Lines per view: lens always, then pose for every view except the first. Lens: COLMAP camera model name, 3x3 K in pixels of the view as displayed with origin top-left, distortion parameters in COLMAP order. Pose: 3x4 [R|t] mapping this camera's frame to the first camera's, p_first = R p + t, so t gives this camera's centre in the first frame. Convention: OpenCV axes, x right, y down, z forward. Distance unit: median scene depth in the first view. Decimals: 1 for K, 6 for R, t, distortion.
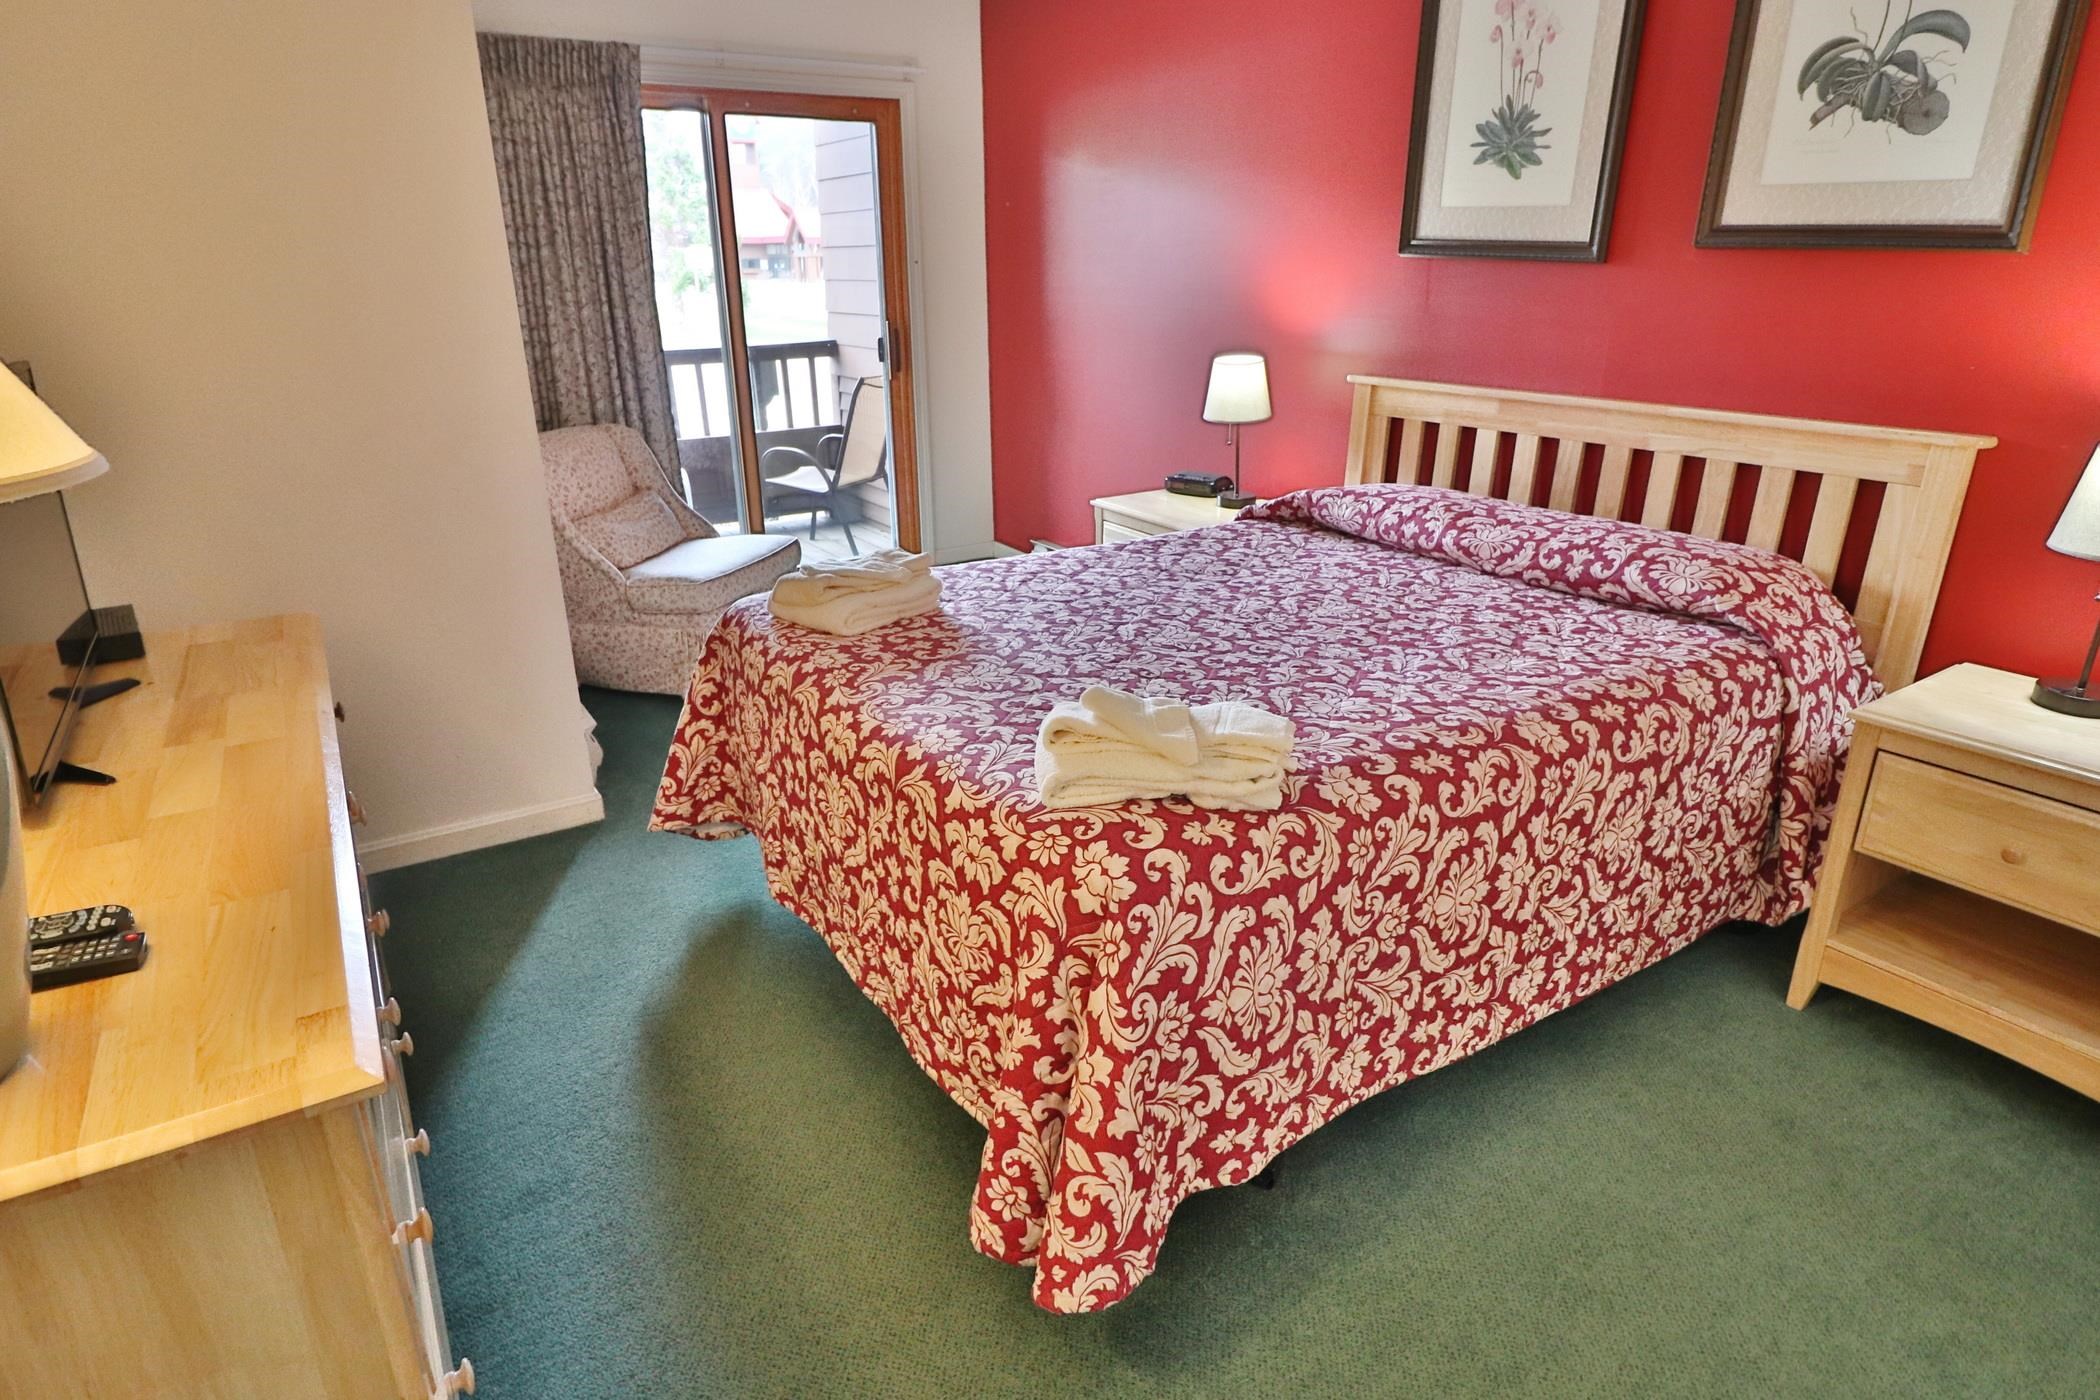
lens RADIAL K [[1197.0, 0, 1088.0], [0, 1197.0, 708.9], [0, 0, 1]] dist [0.000118, -0.004987]
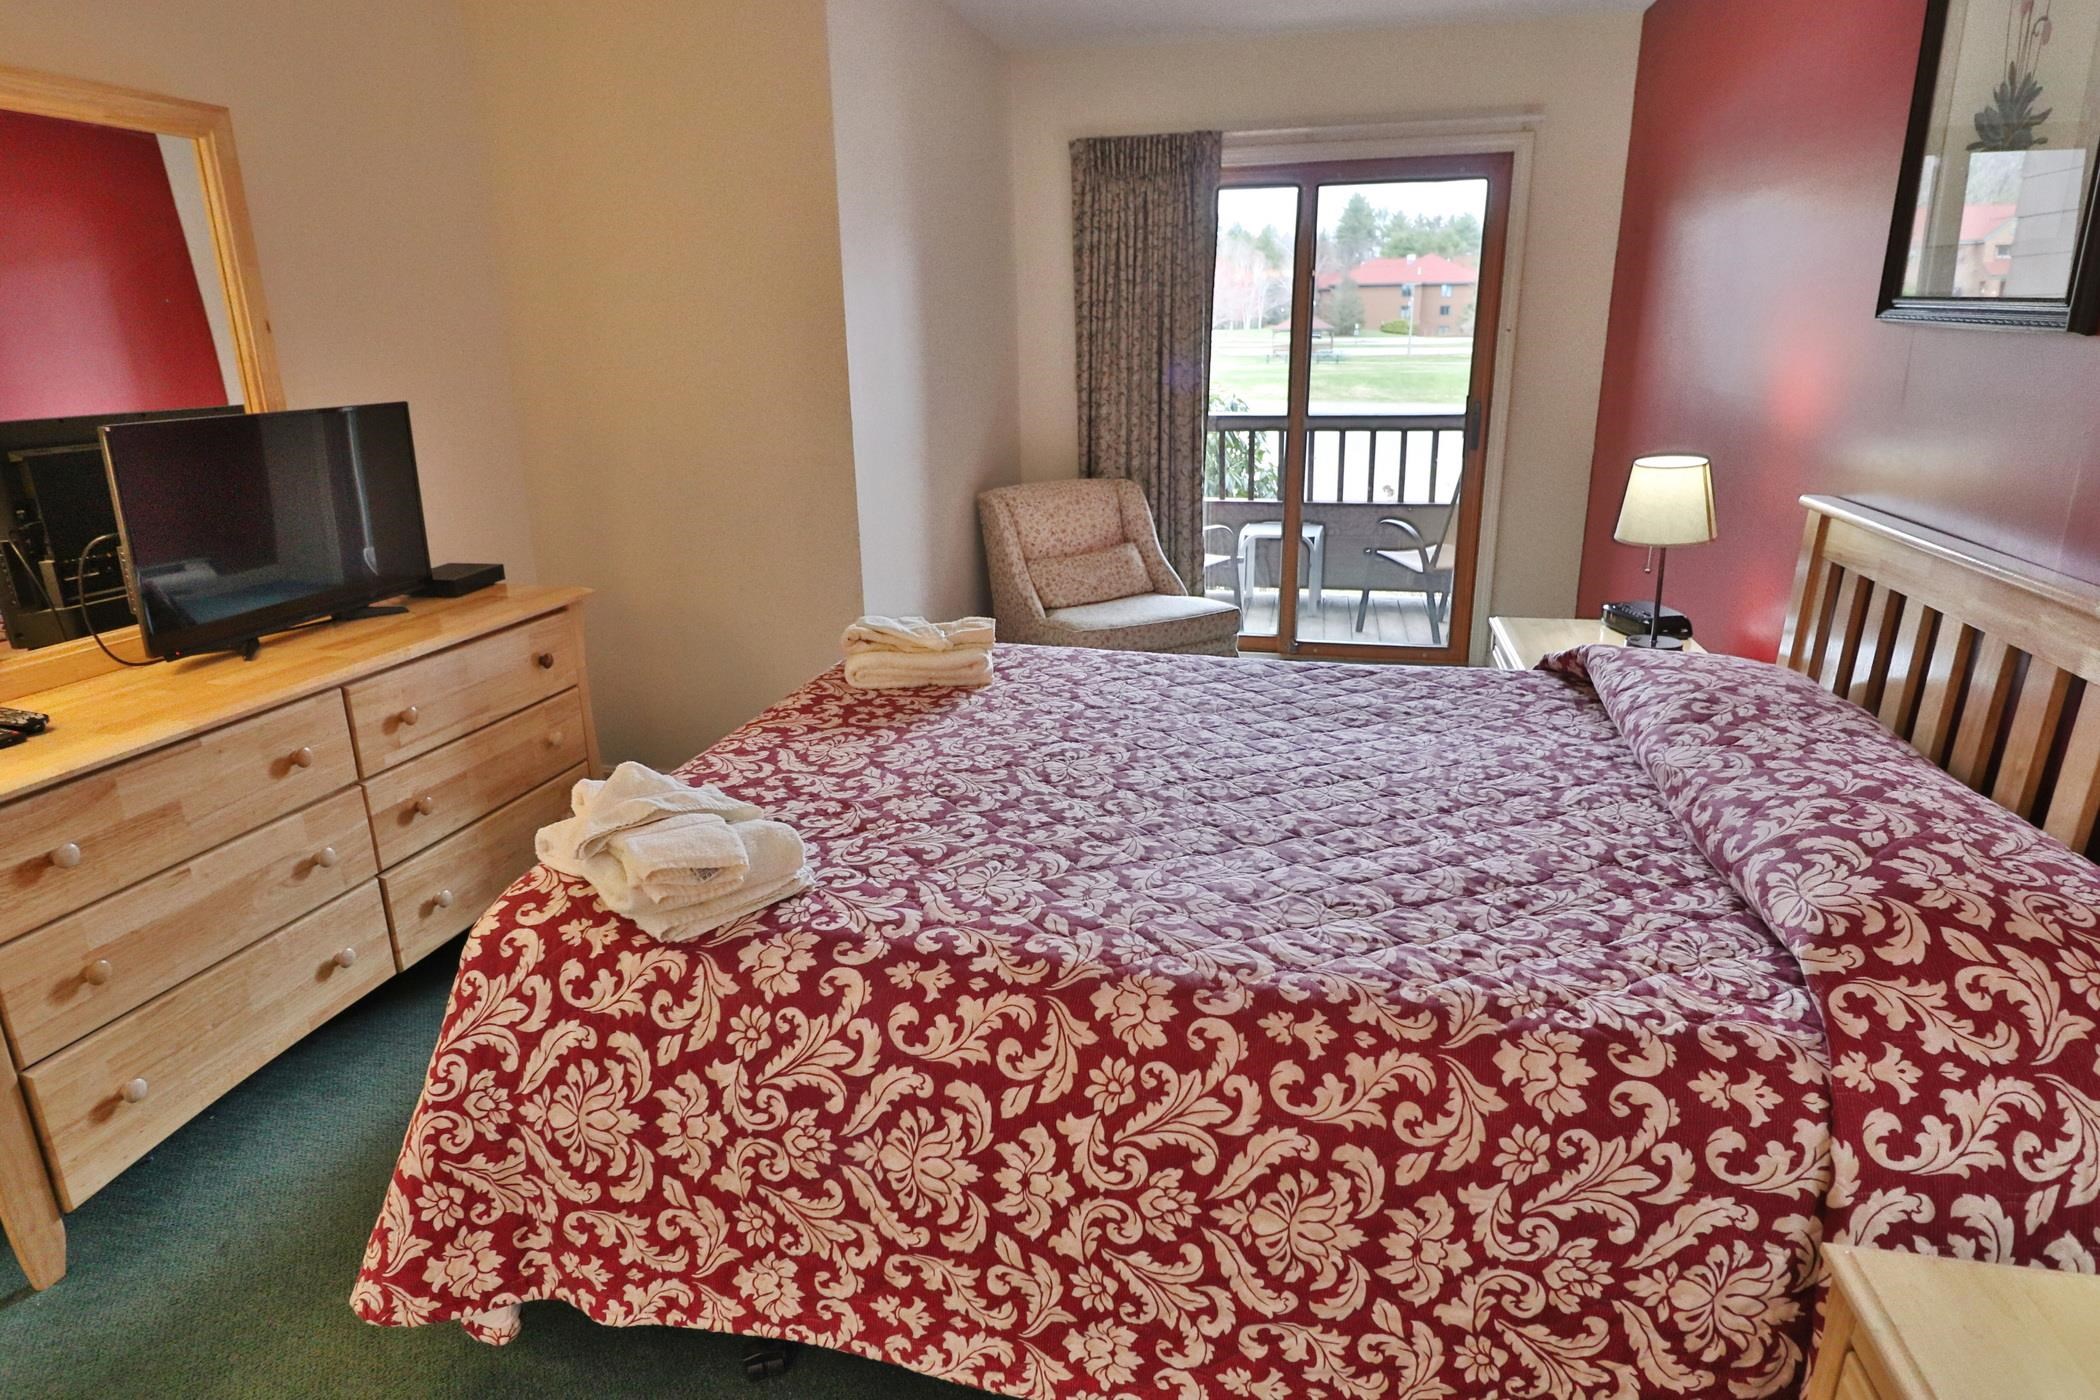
lens RADIAL K [[1197.0, 0, 1055.8], [0, 1197.0, 709.5], [0, 0, 1]] dist [0.000118, -0.004987]
pose [[0.683096, 0.217093, -0.697317, 0.578990], [-0.249352, 0.966751, 0.056708, -0.128433], [0.686443, 0.135140, 0.714516, 0.326636]]
